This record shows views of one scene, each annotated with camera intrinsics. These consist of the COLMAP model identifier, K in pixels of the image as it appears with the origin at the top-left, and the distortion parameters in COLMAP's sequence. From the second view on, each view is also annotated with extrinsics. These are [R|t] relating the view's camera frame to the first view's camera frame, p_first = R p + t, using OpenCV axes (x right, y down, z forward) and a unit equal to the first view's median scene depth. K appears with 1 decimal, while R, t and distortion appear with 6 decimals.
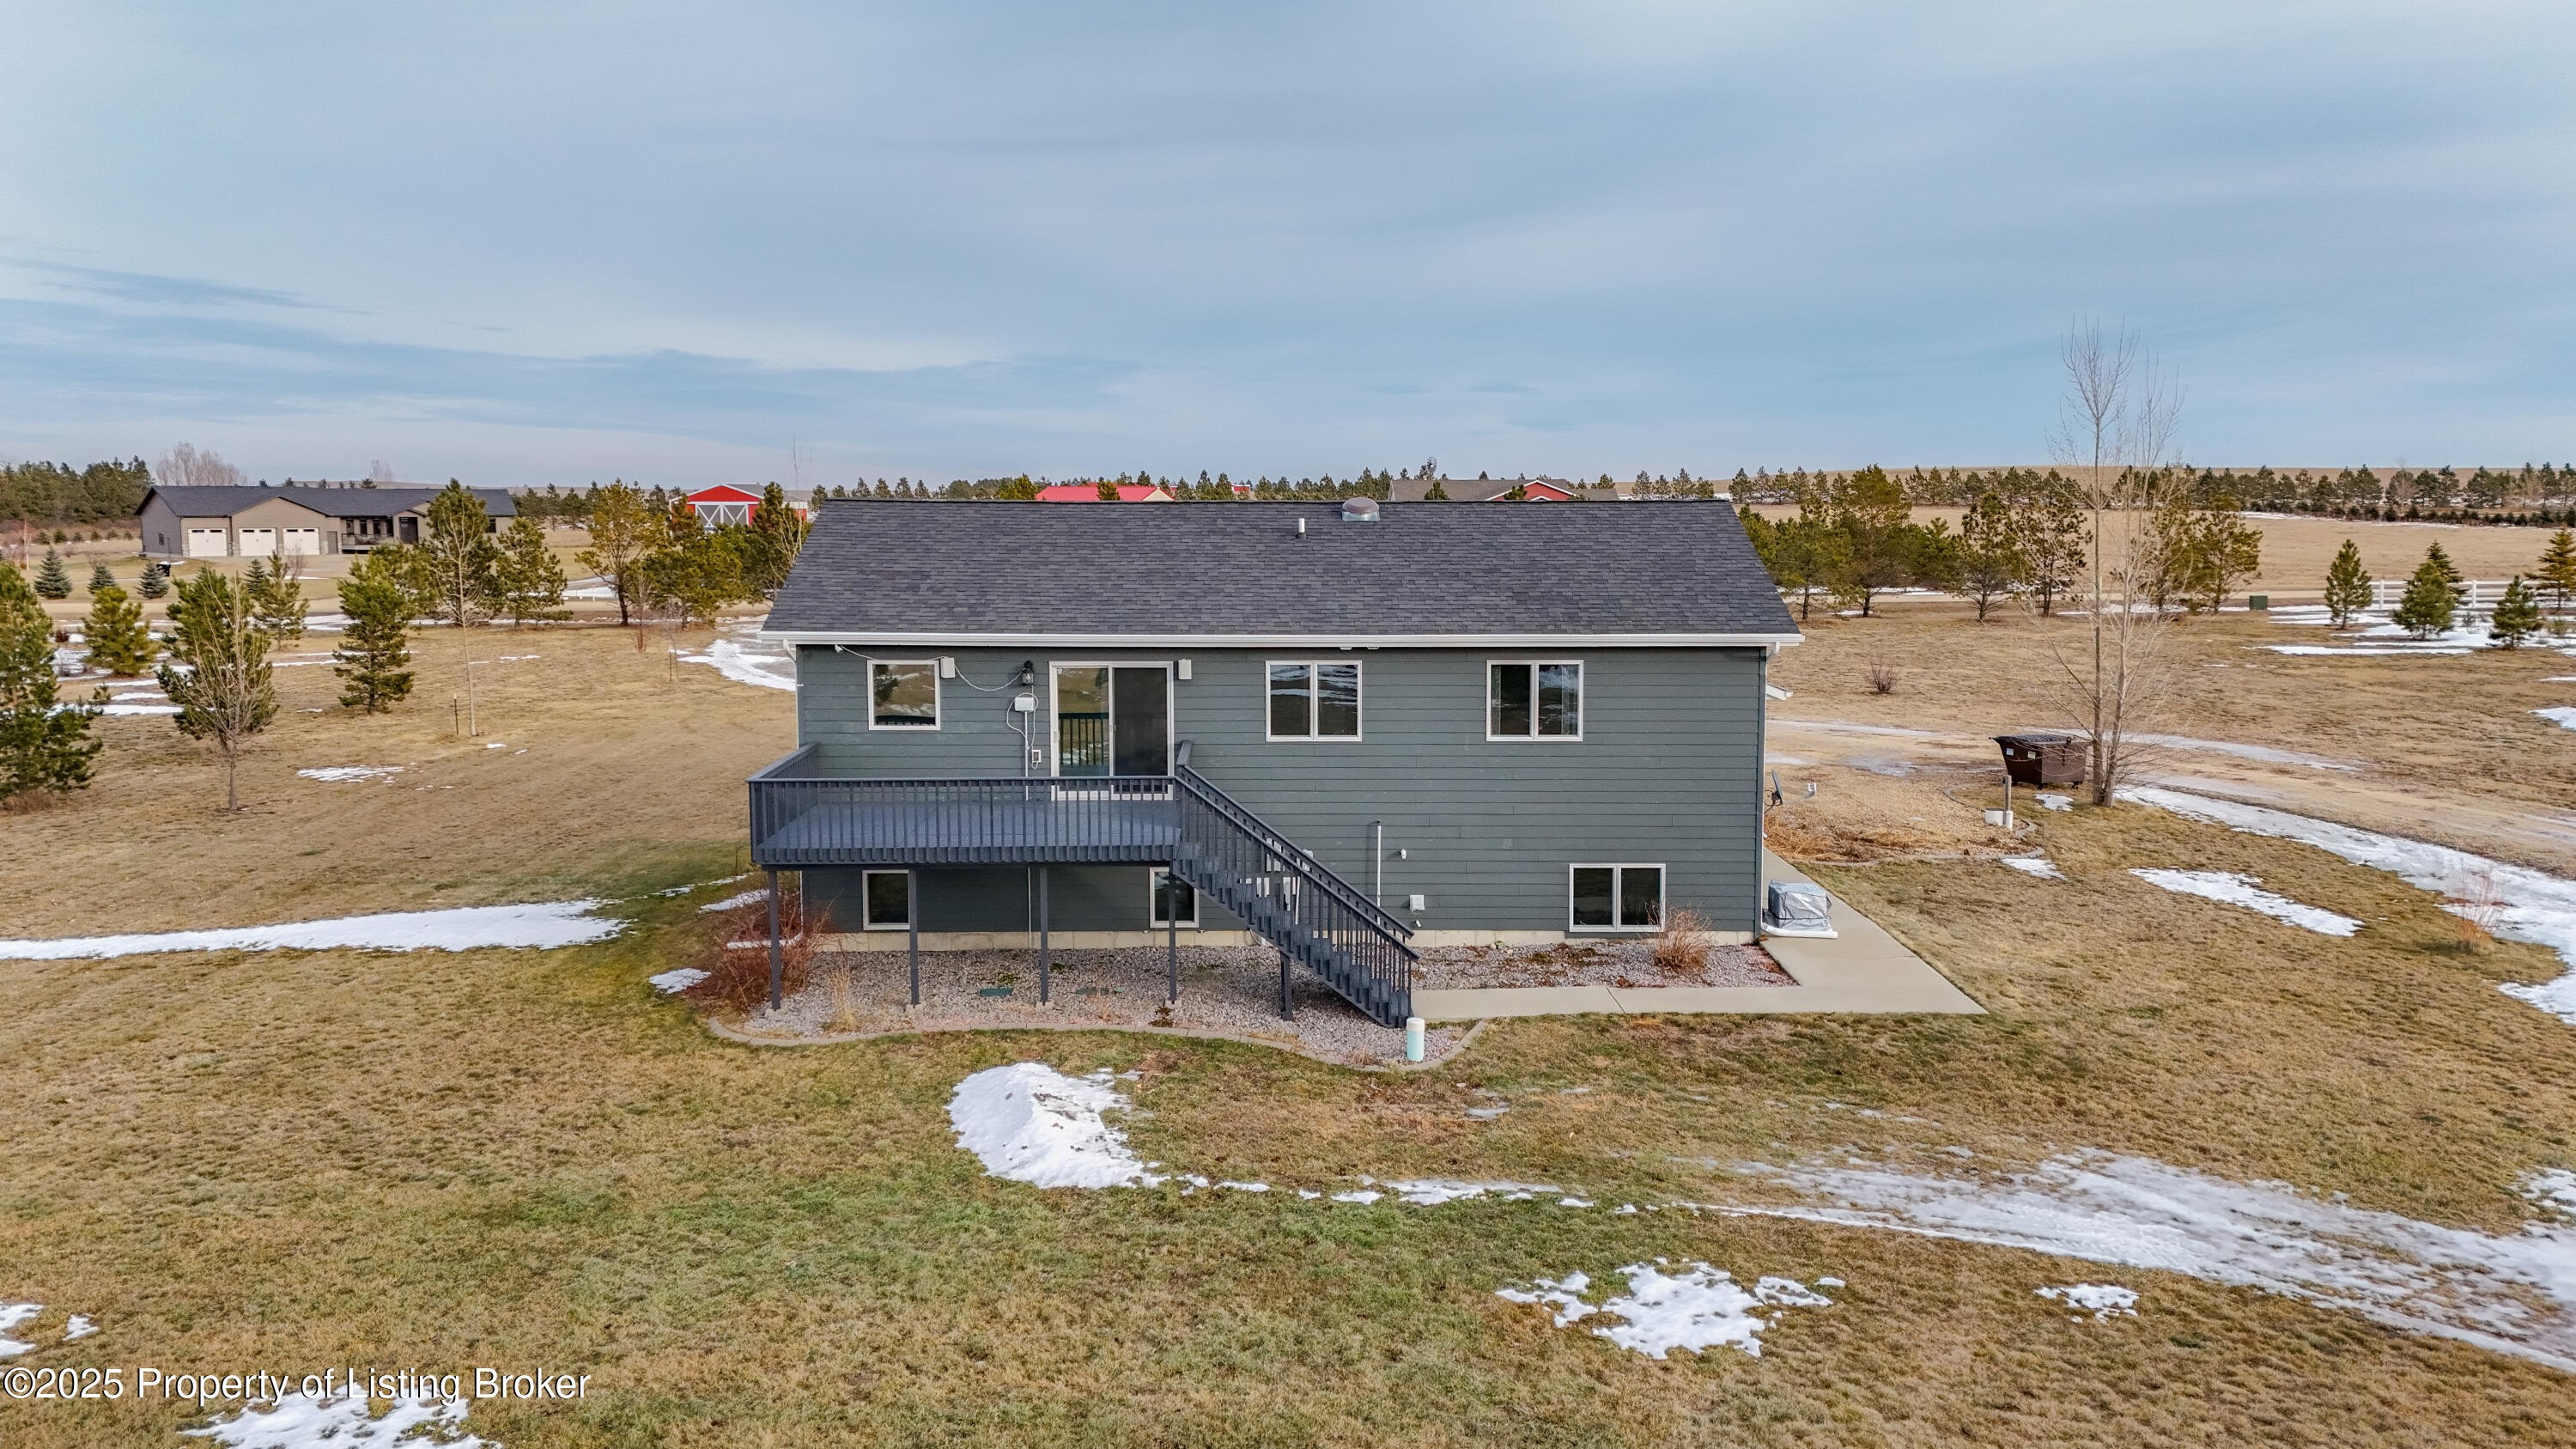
lens RADIAL K [[1876.8, 0, 1324.4], [0, 1876.8, 725.9], [0, 0, 1]] dist [0.100872, -0.100462]
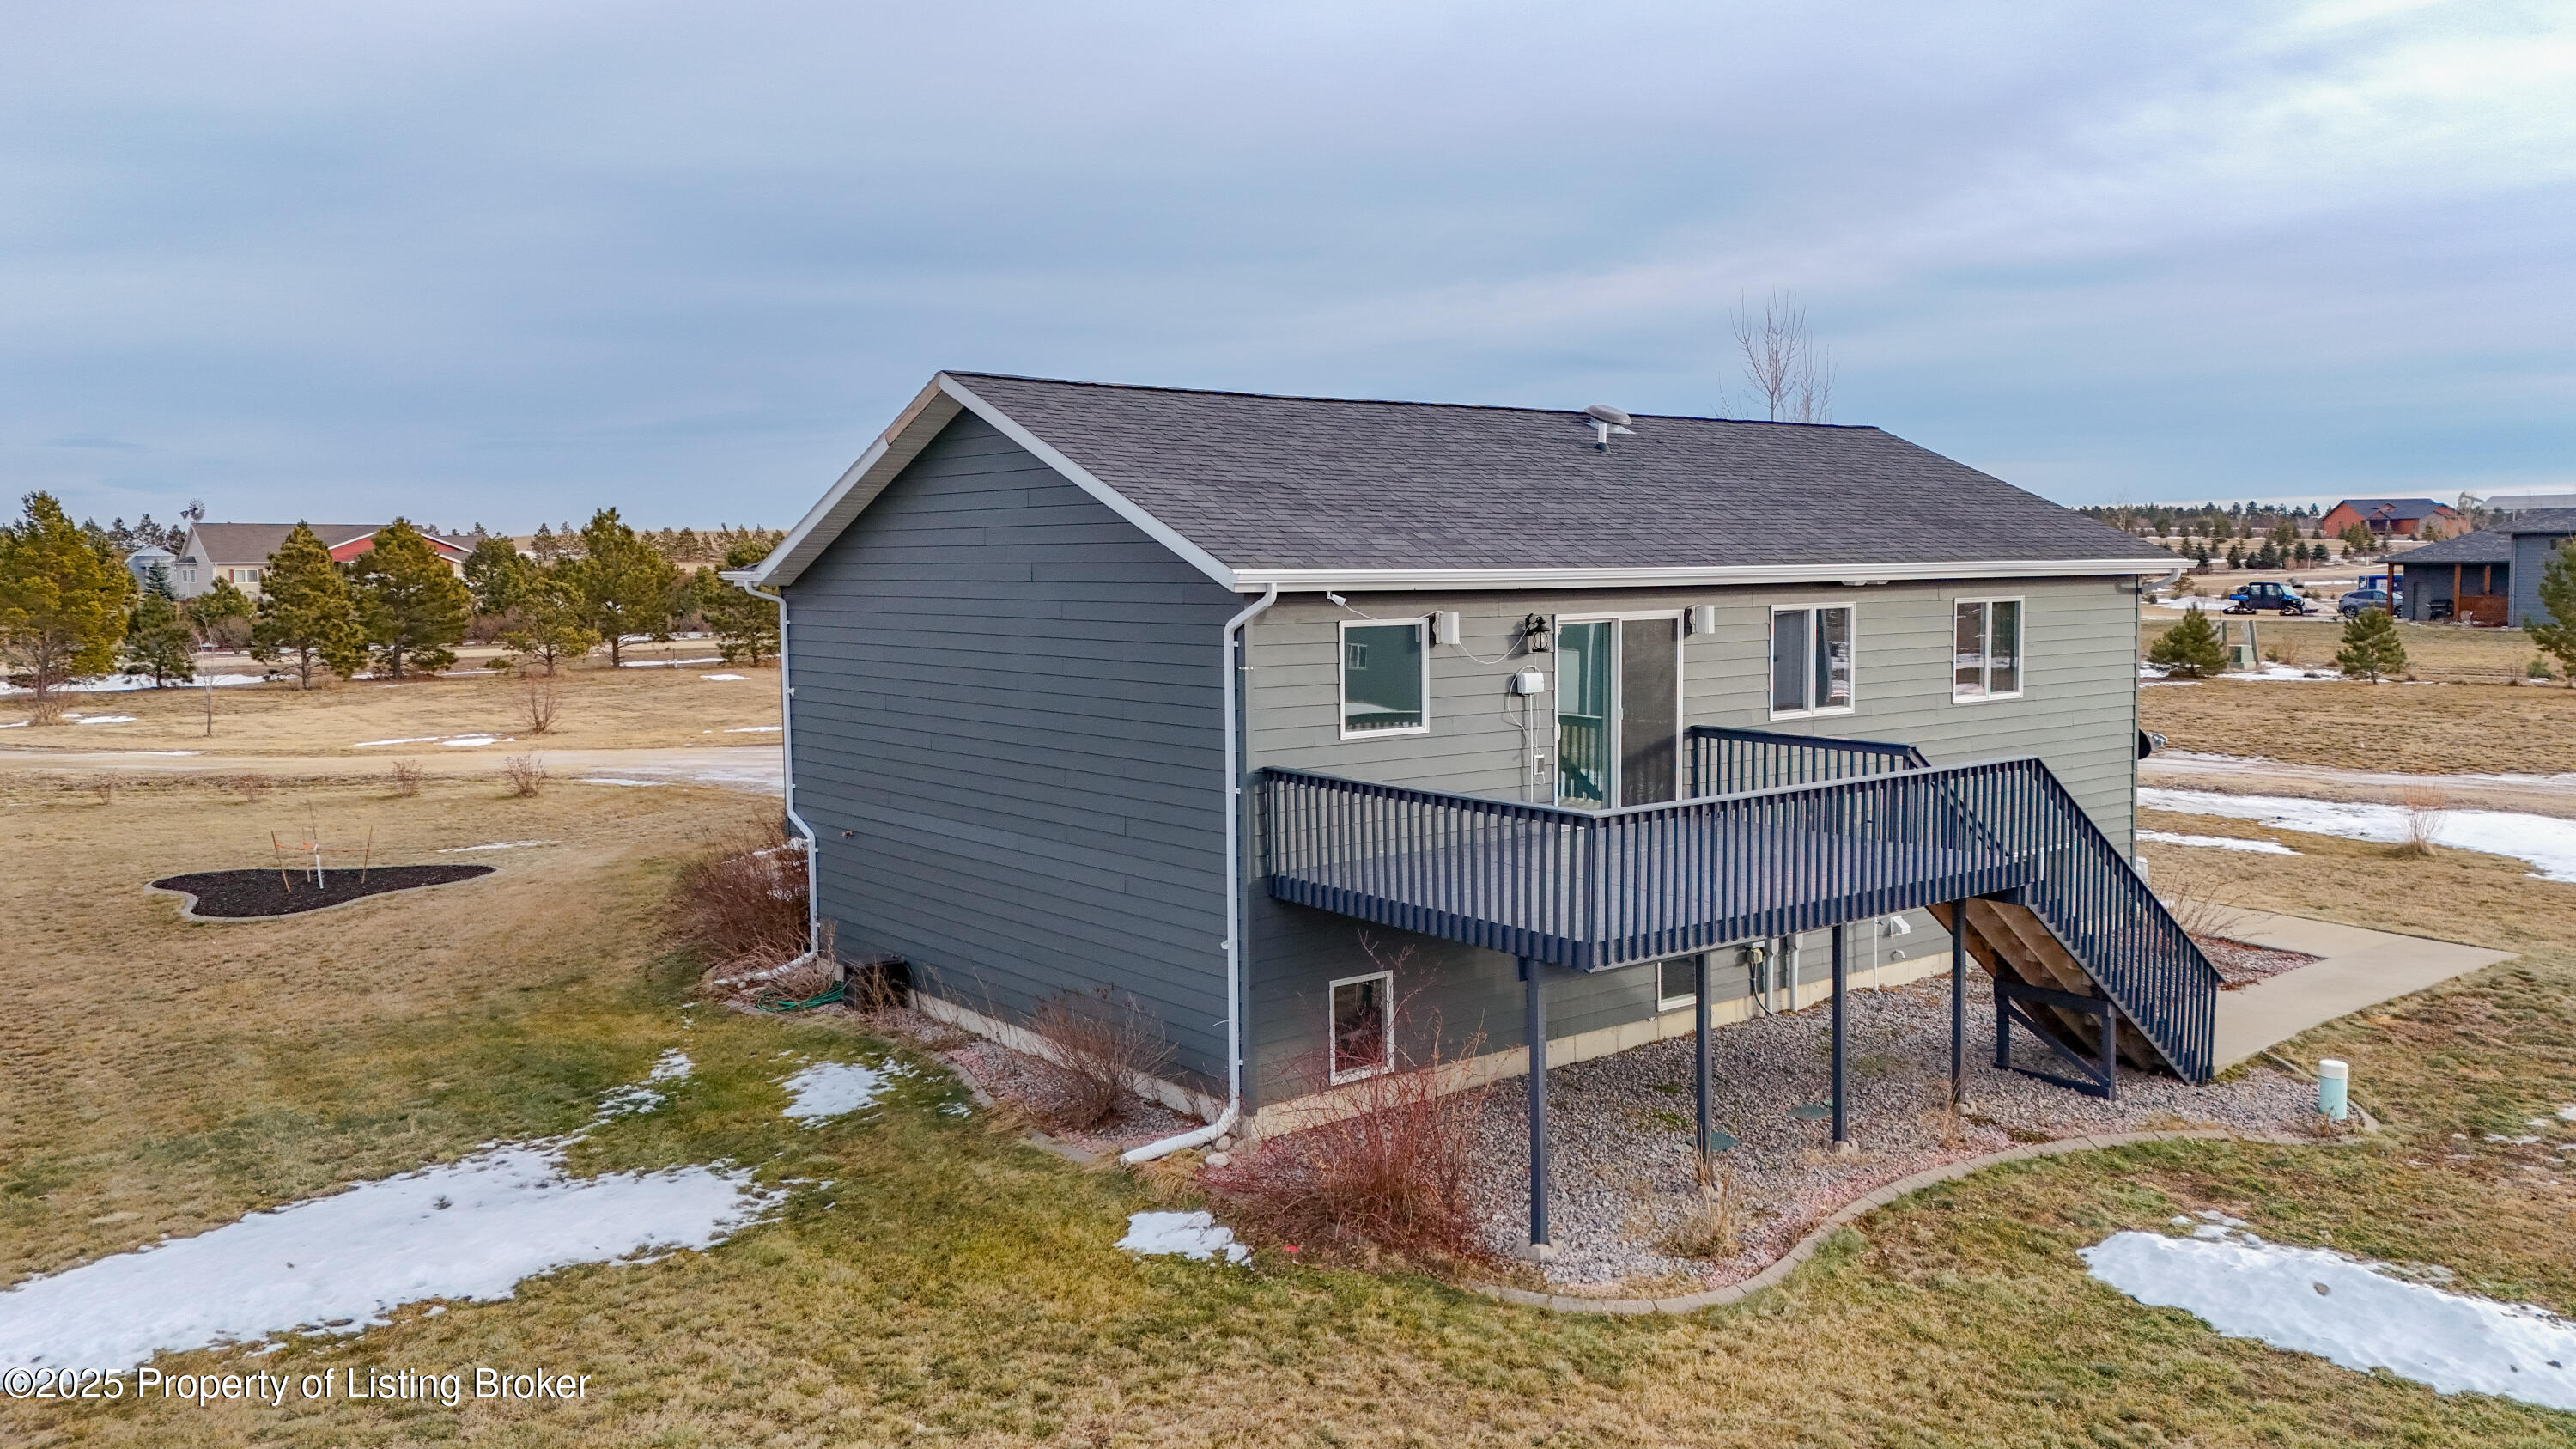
lens RADIAL K [[1876.8, 0, 1324.4], [0, 1876.8, 725.9], [0, 0, 1]] dist [0.100872, -0.100462]
pose [[0.809521, -0.059541, 0.584064, -0.581867], [0.078546, 0.996884, -0.007240, 0.002094], [-0.581813, 0.051737, 0.811675, 0.532284]]
